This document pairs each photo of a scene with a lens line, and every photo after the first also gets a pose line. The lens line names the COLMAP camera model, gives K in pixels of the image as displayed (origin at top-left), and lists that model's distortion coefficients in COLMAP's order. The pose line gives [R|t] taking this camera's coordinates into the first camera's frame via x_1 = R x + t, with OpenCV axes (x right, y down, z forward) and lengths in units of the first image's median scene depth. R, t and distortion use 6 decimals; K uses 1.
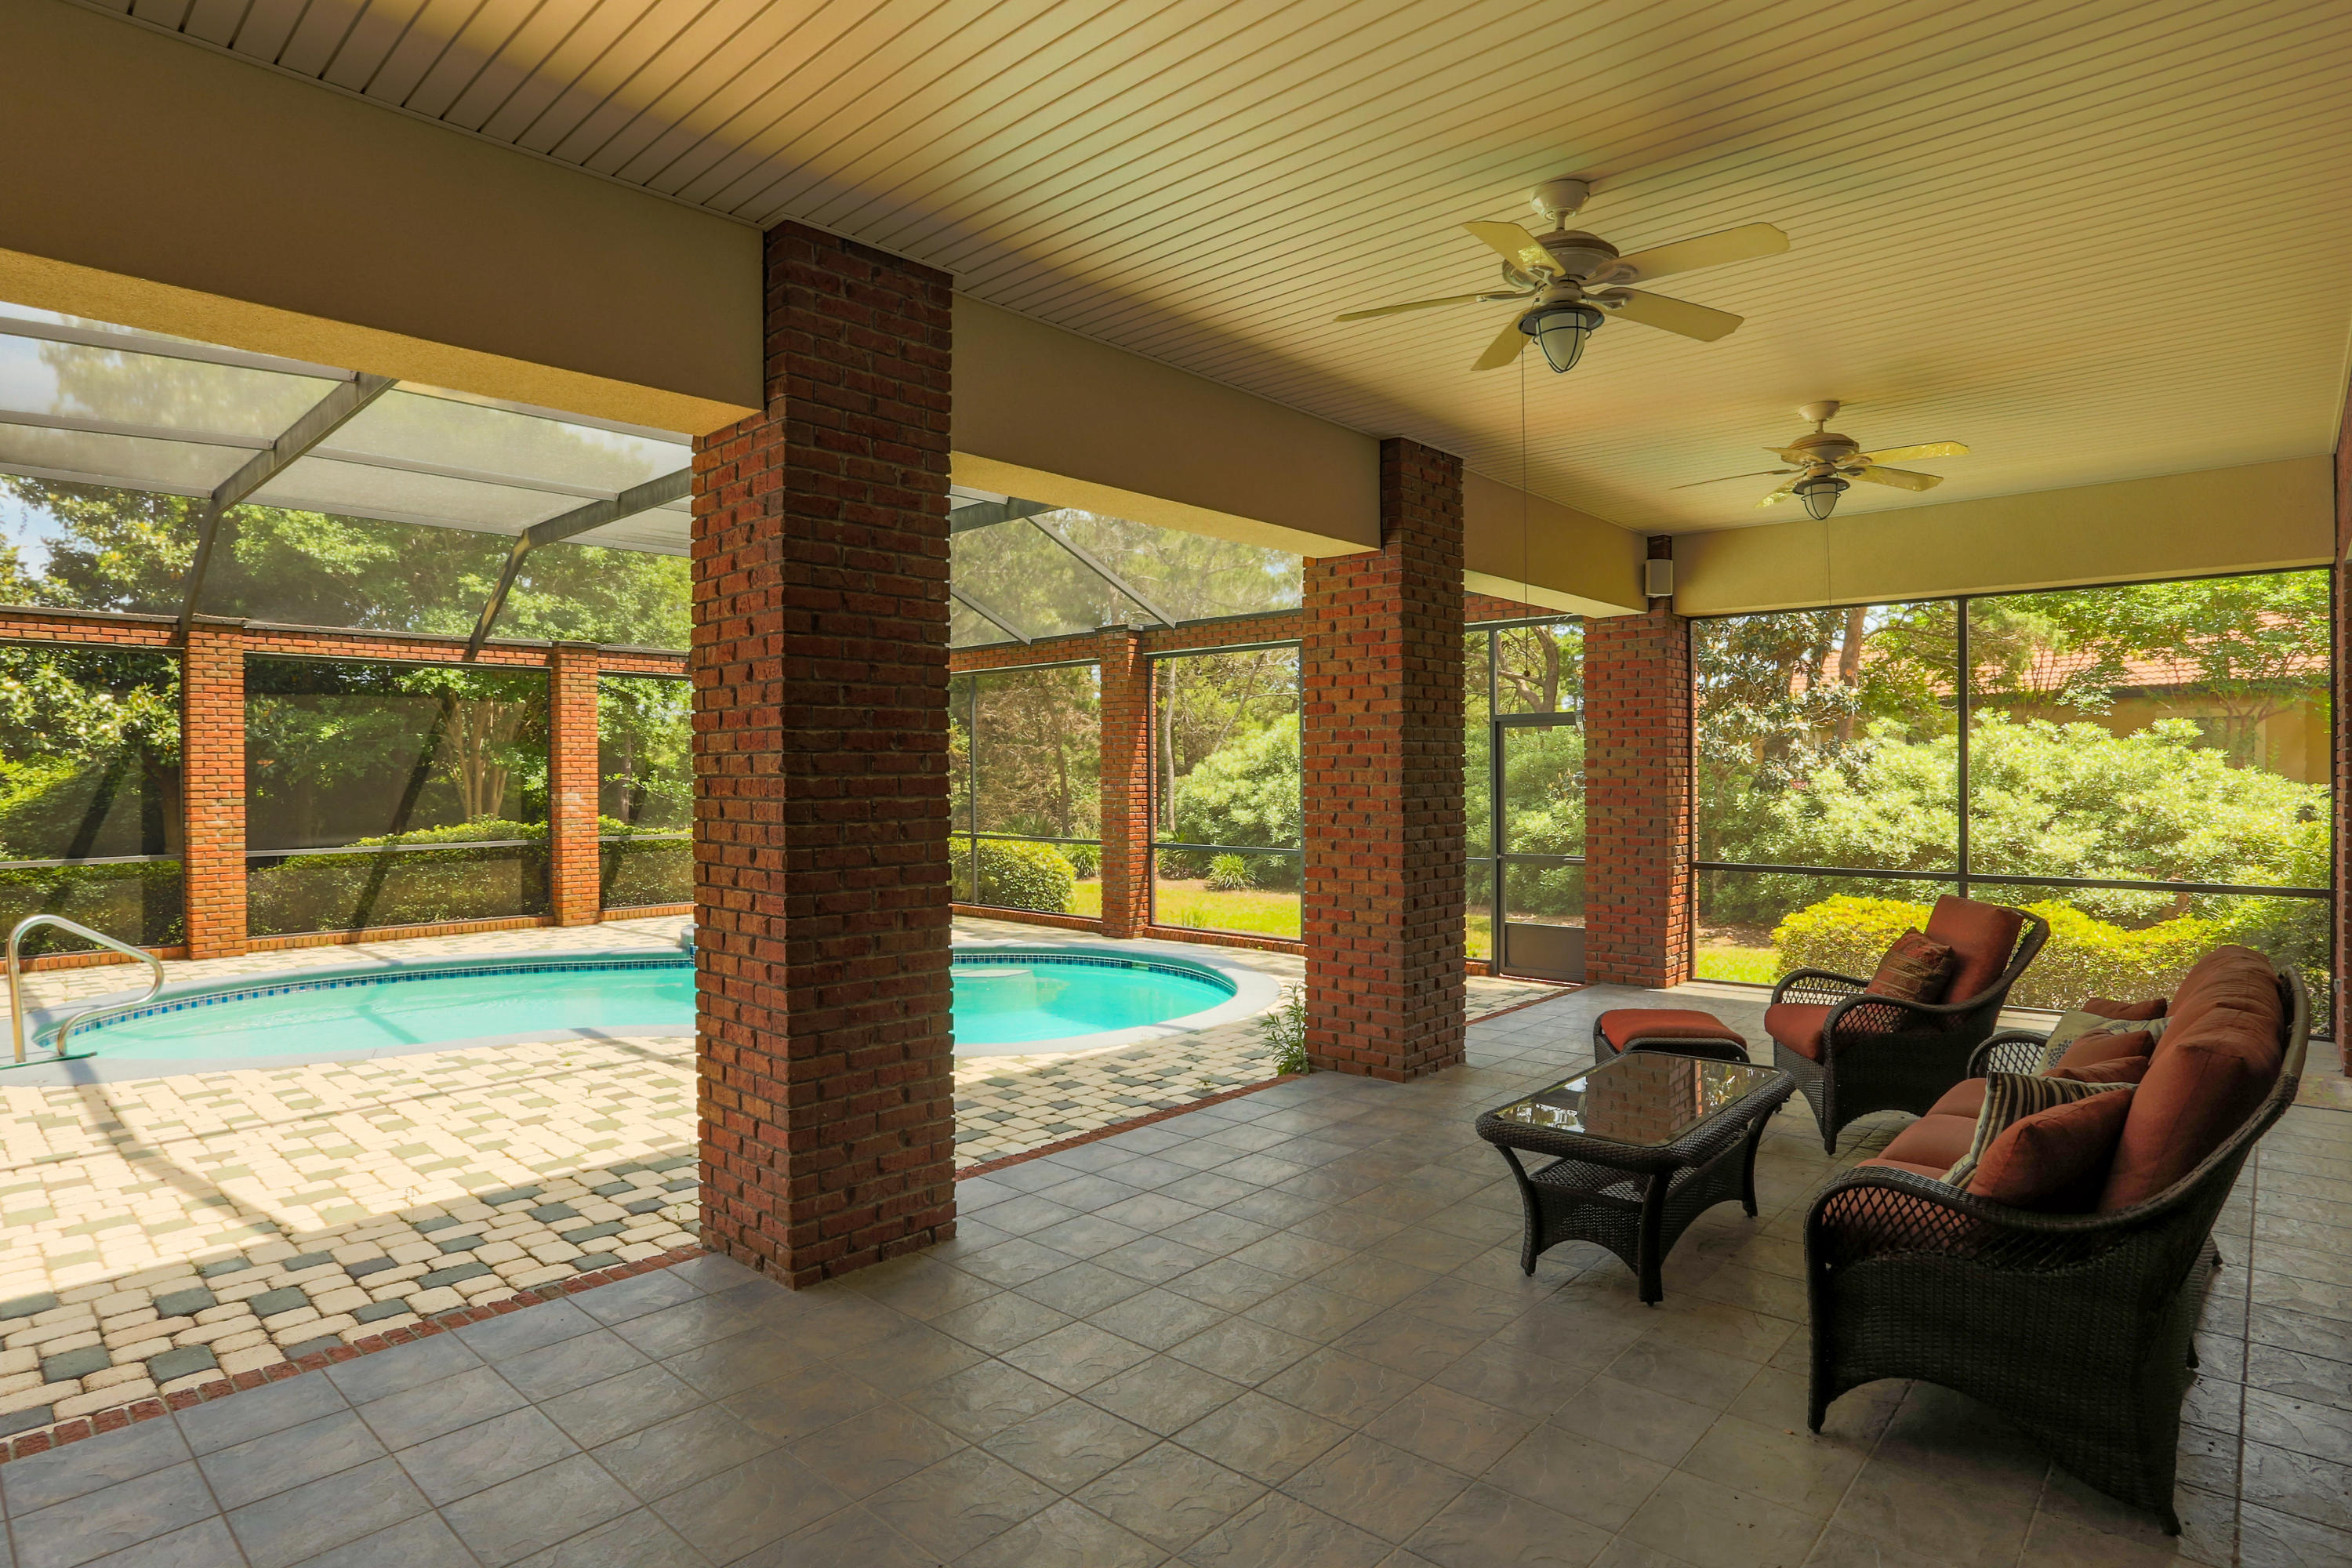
lens RADIAL K [[1246.9, 0, 1168.6], [0, 1246.9, 788.0], [0, 0, 1]] dist [-0.084407, 0.043546]
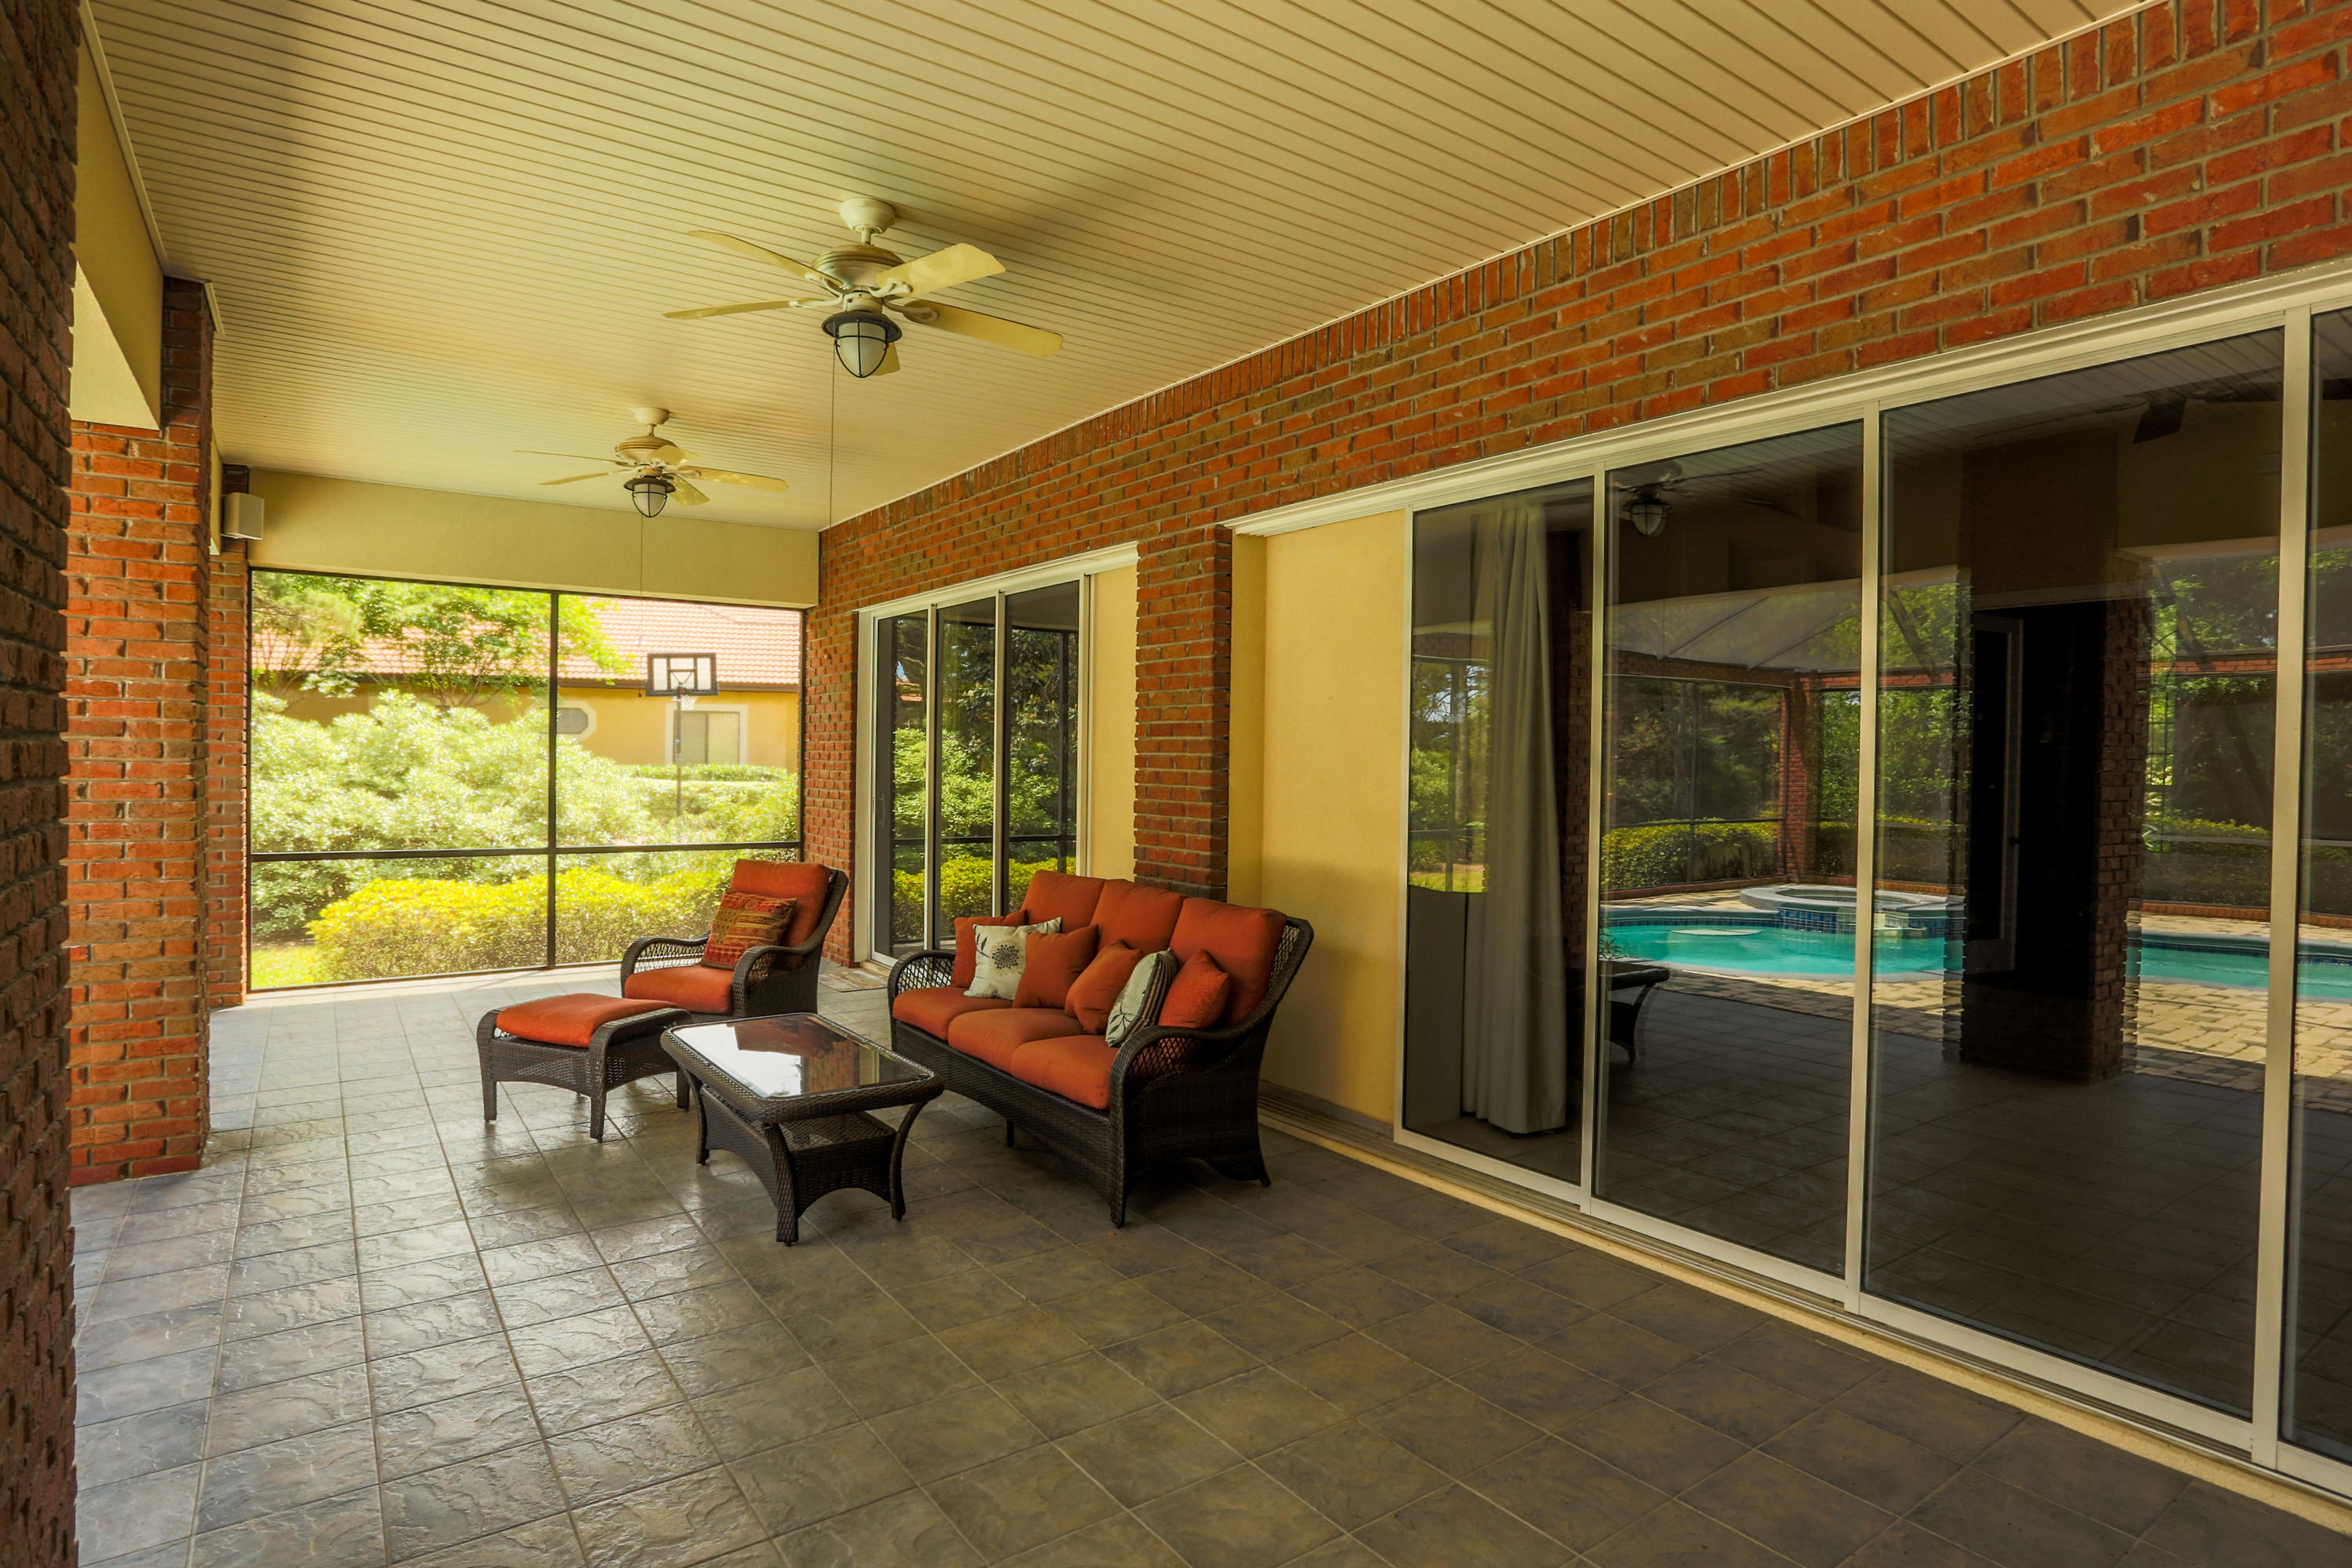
lens RADIAL K [[1246.9, 0, 1168.6], [0, 1246.9, 788.0], [0, 0, 1]] dist [-0.084407, 0.043546]
pose [[0.215476, -0.012795, 0.976425, -0.359752], [-0.002573, 0.999903, 0.013670, 0.001782], [-0.976506, -0.005458, 0.215422, 0.274307]]
